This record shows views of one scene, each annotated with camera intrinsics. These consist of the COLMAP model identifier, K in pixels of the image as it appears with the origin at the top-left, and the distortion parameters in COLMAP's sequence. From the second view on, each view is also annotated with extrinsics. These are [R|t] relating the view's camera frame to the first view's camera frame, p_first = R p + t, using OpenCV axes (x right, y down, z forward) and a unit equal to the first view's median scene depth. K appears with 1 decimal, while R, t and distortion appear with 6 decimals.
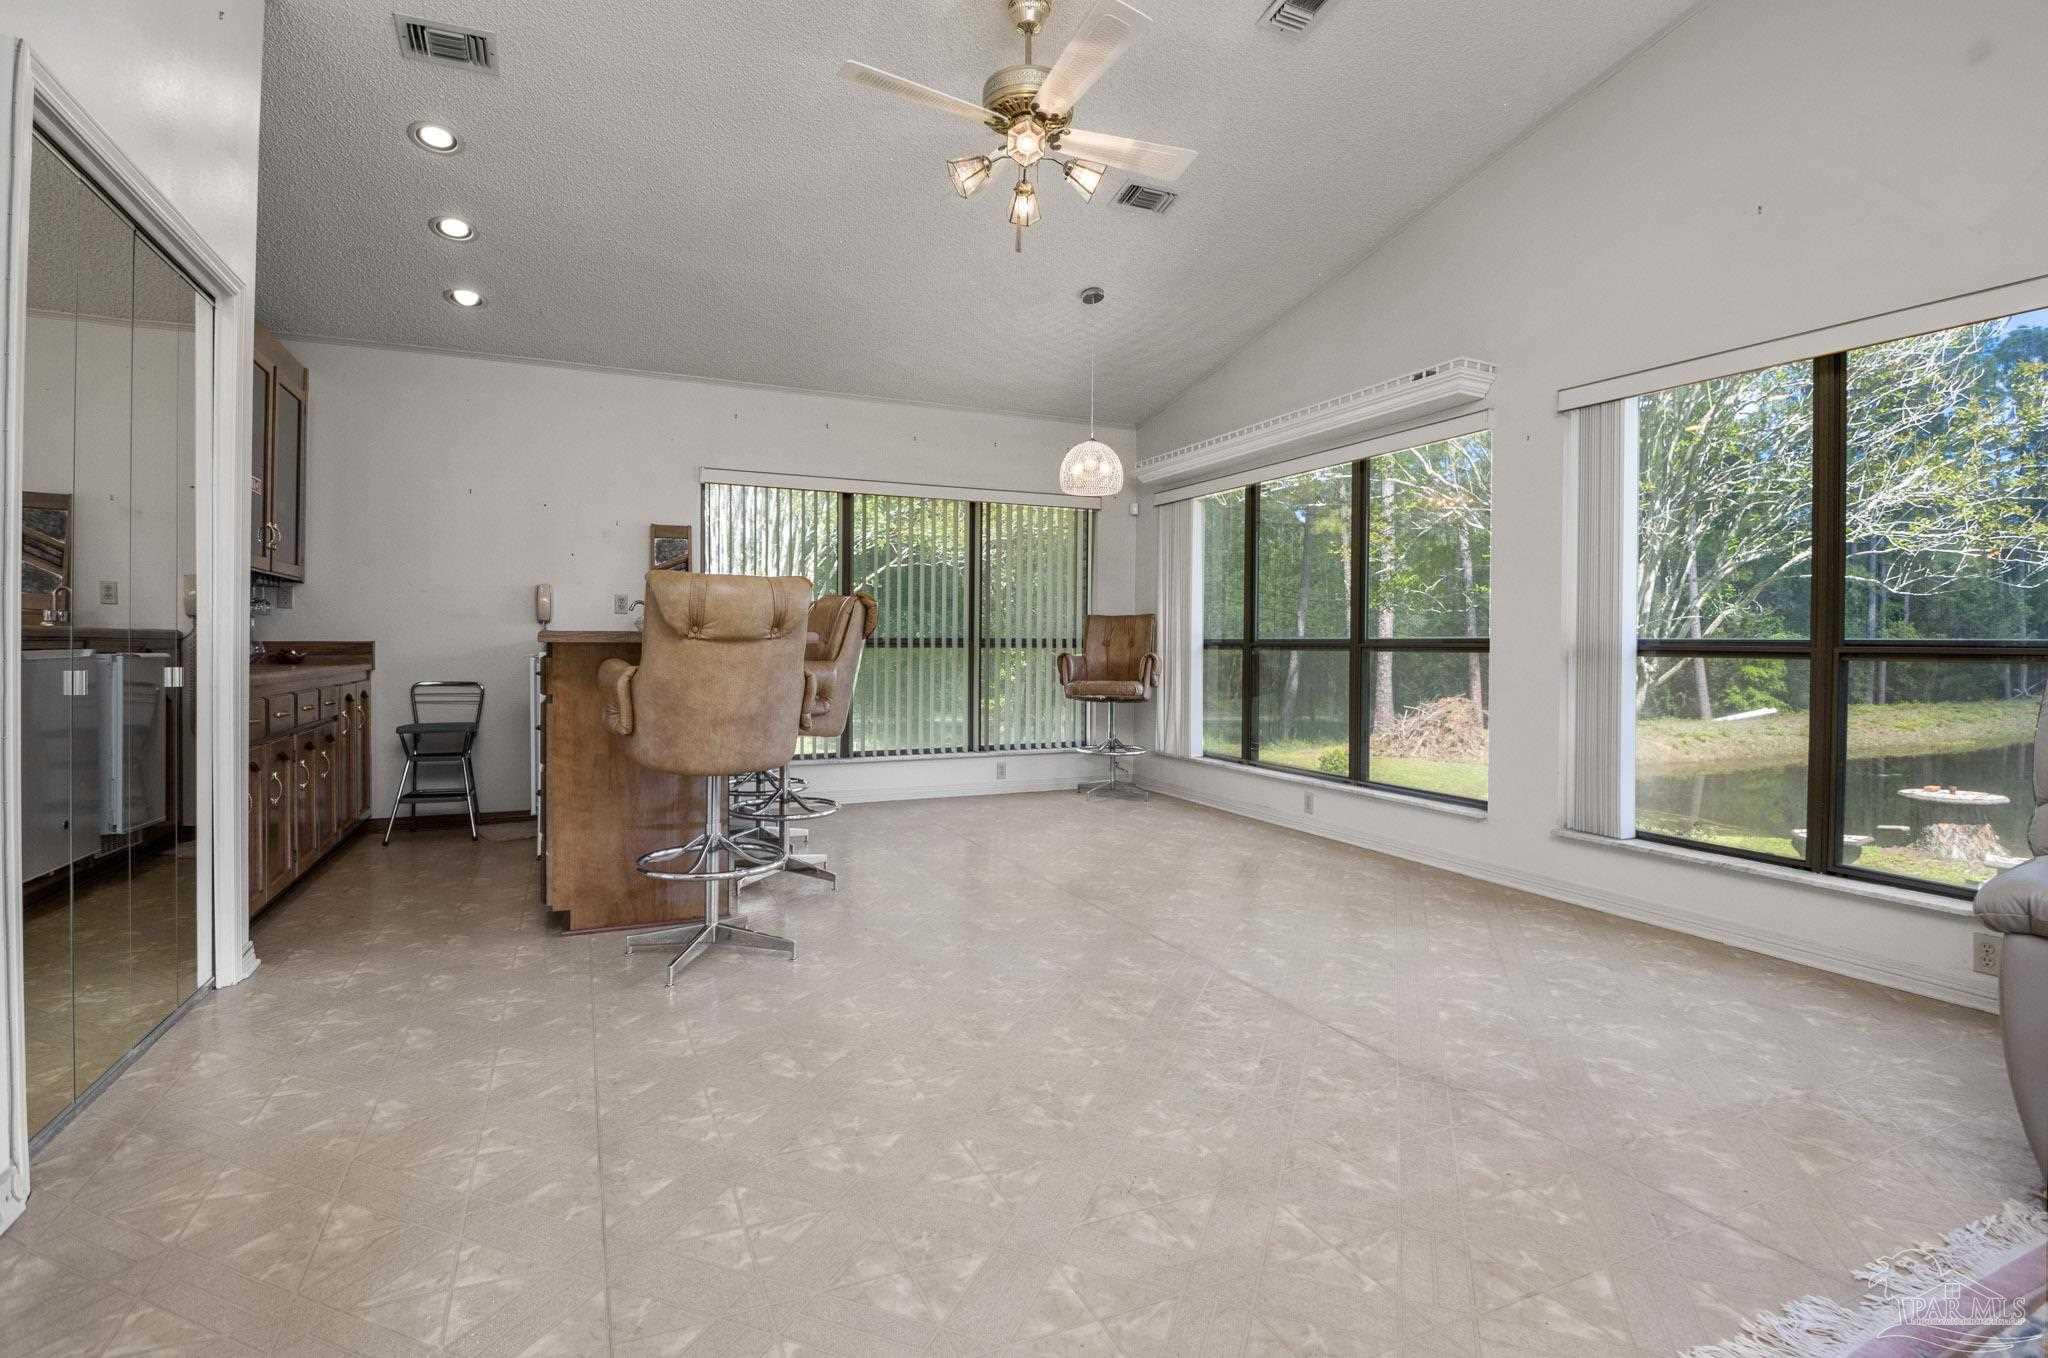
lens RADIAL K [[1000.2, 0, 1024.6], [0, 1000.2, 648.7], [0, 0, 1]] dist [-0.003225, -0.000589]
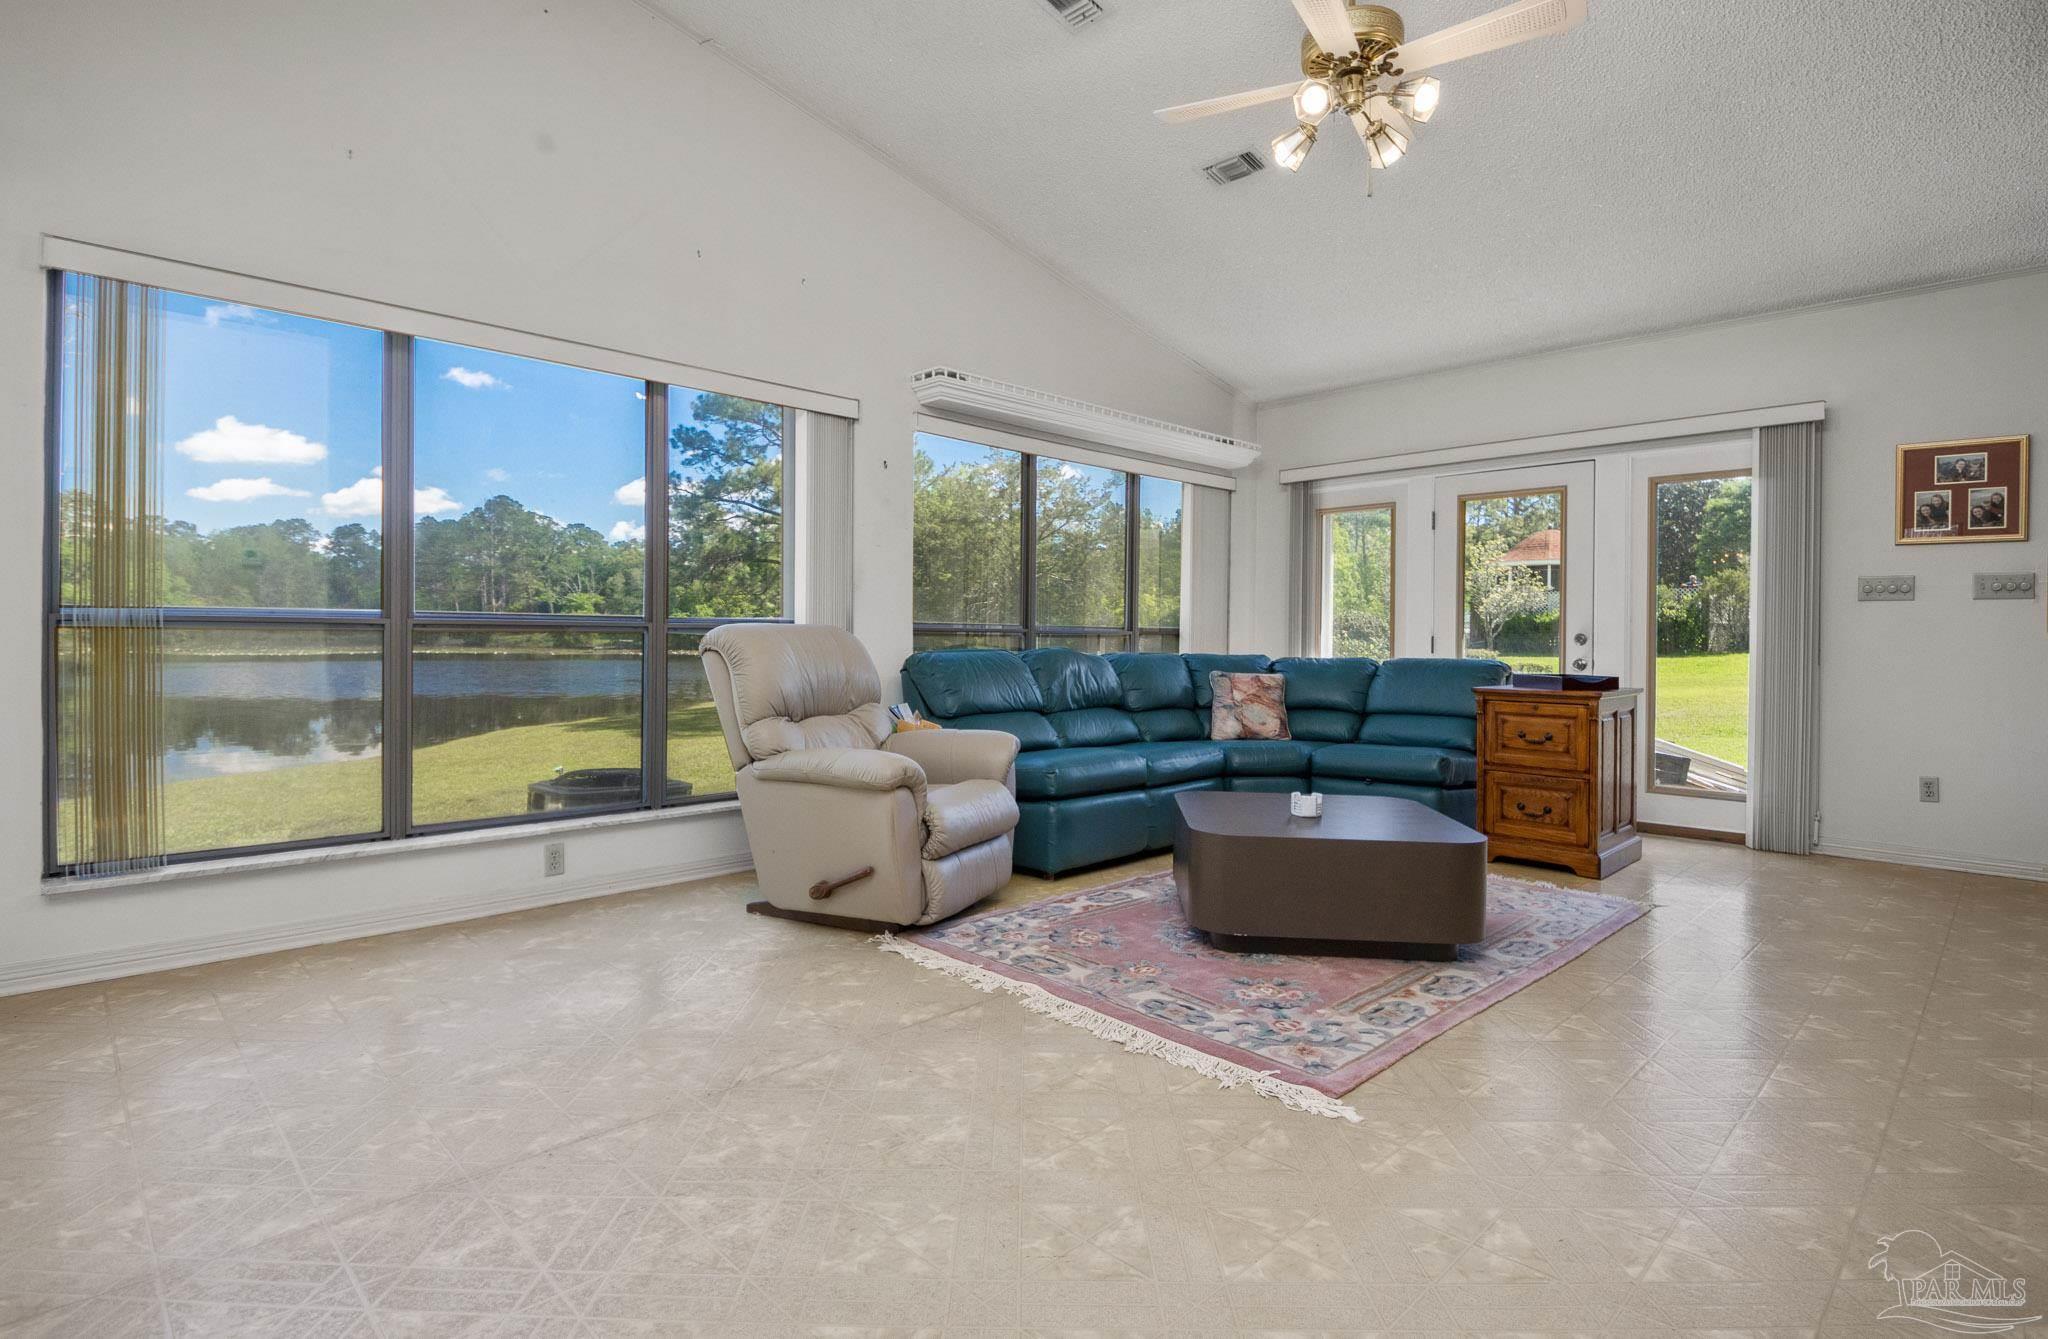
lens RADIAL K [[1004.3, 0, 1025.8], [0, 1004.3, 640.0], [0, 0, 1]] dist [-0.001705, -0.000705]
pose [[-0.355669, -0.014785, 0.934495, -0.570025], [-0.013737, 0.999850, 0.010591, 0.001540], [-0.934511, -0.009071, -0.355819, 1.114898]]
